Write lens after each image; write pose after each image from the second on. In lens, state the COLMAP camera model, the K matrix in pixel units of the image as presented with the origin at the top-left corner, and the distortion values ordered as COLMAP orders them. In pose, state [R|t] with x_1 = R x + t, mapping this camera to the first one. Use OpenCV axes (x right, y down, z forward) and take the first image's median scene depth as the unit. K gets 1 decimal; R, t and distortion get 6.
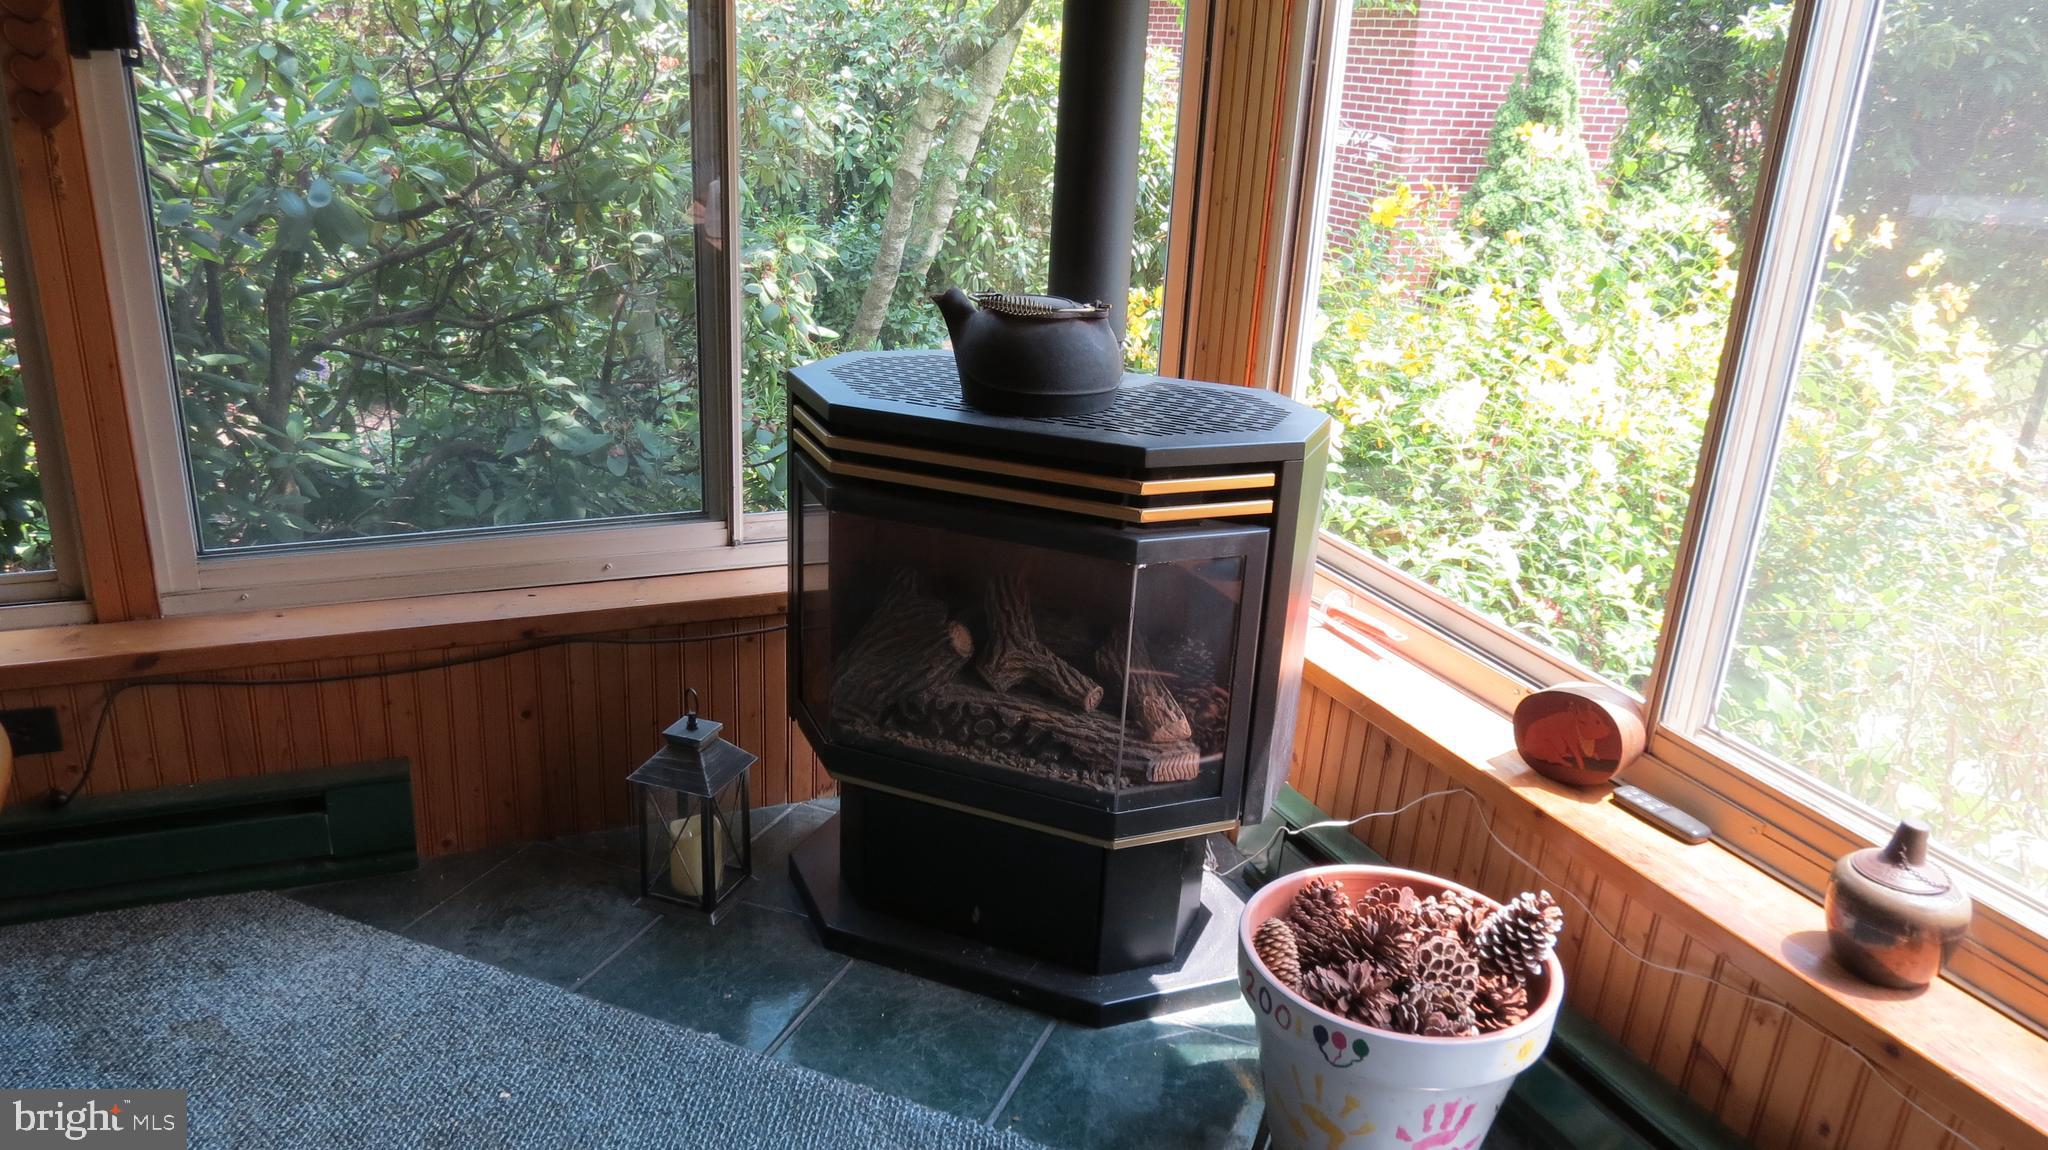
lens RADIAL K [[1438.2, 0, 1016.9], [0, 1438.2, 559.8], [0, 0, 1]] dist [-0.047785, 0.031195]
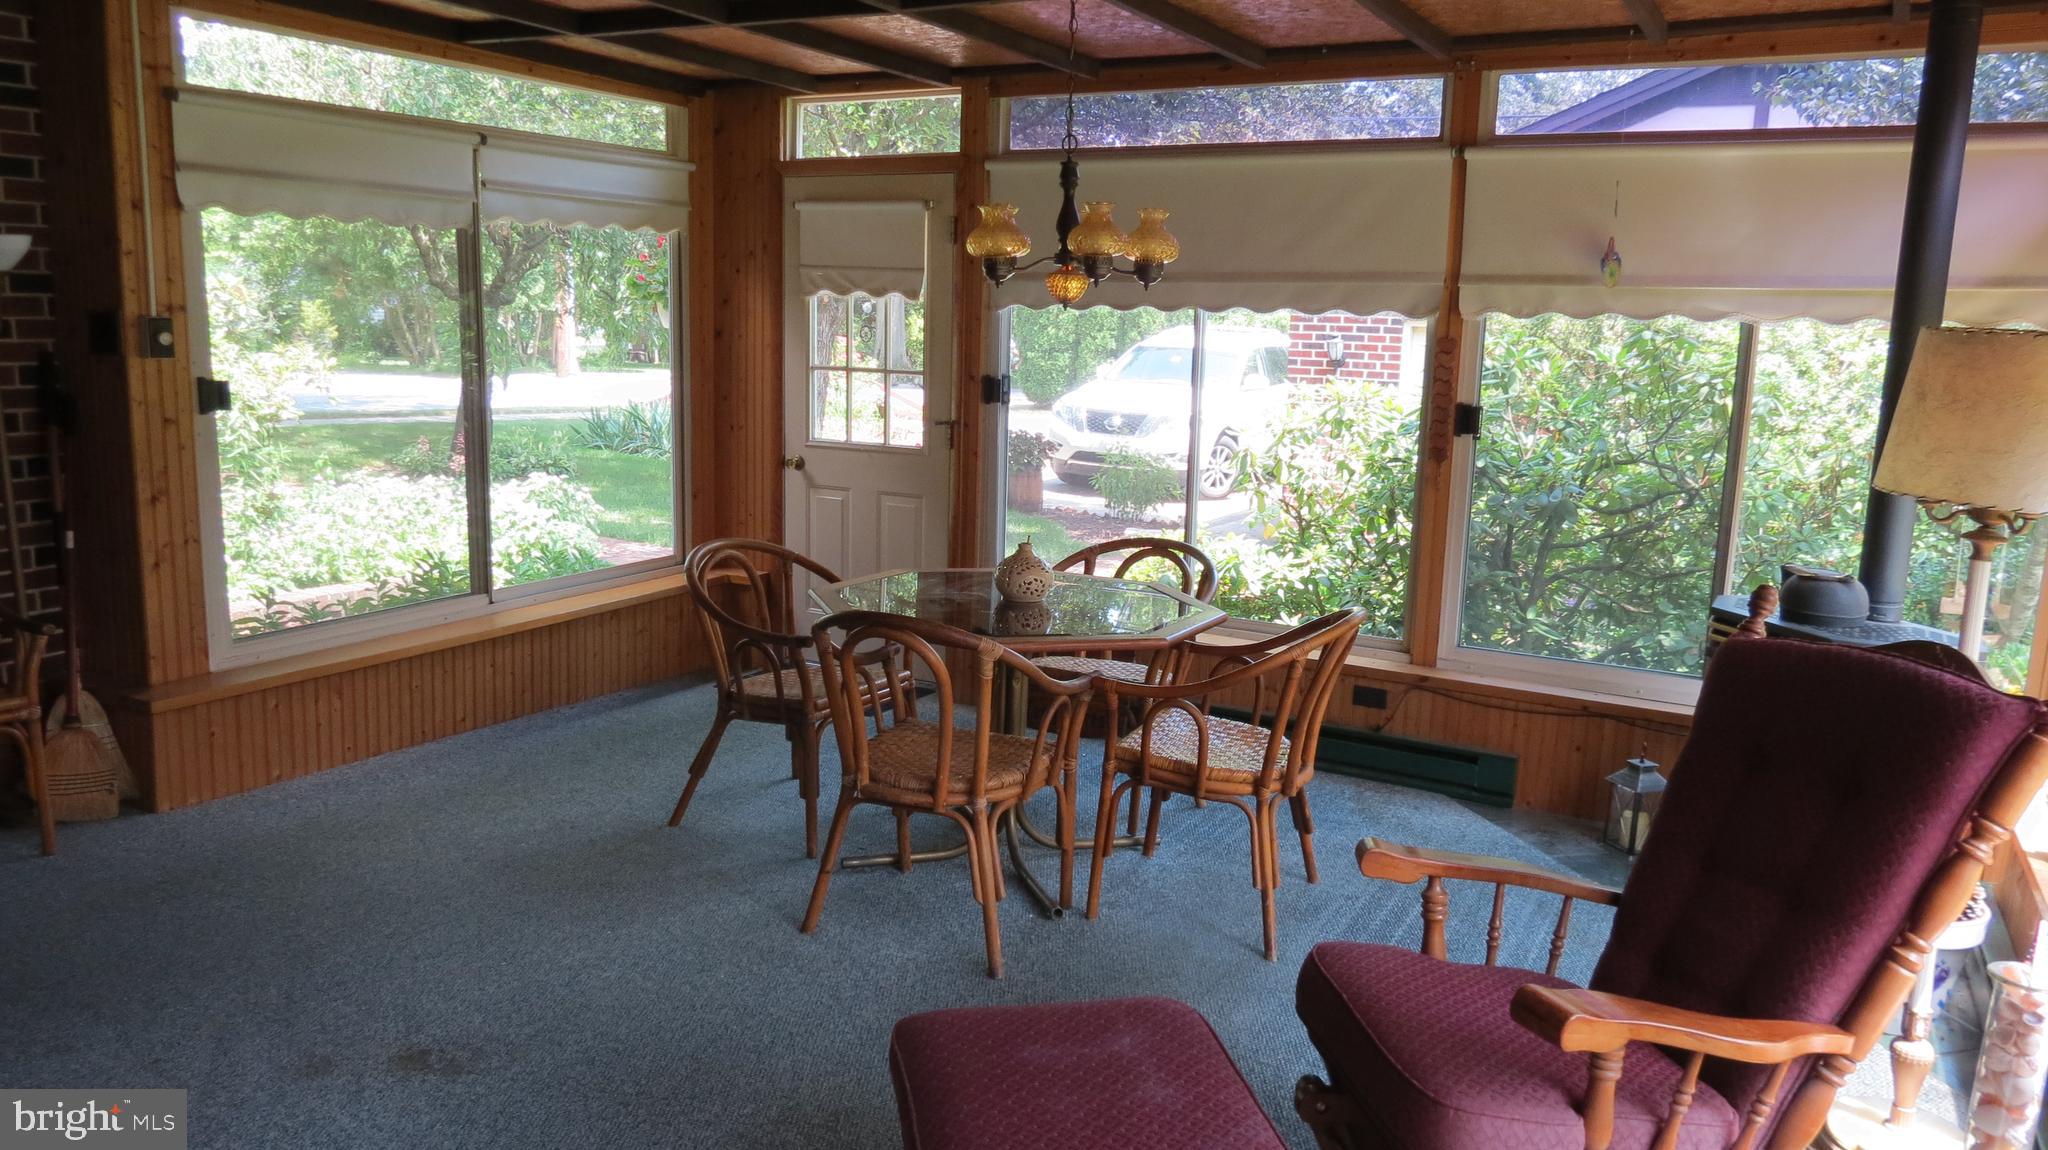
lens RADIAL K [[1438.2, 0, 1016.9], [0, 1438.2, 559.8], [0, 0, 1]] dist [-0.047785, 0.031195]
pose [[0.602252, 0.104128, -0.791486, 0.810916], [-0.267190, 0.960568, -0.076936, 0.234217], [0.752264, 0.257812, 0.606326, -0.967997]]
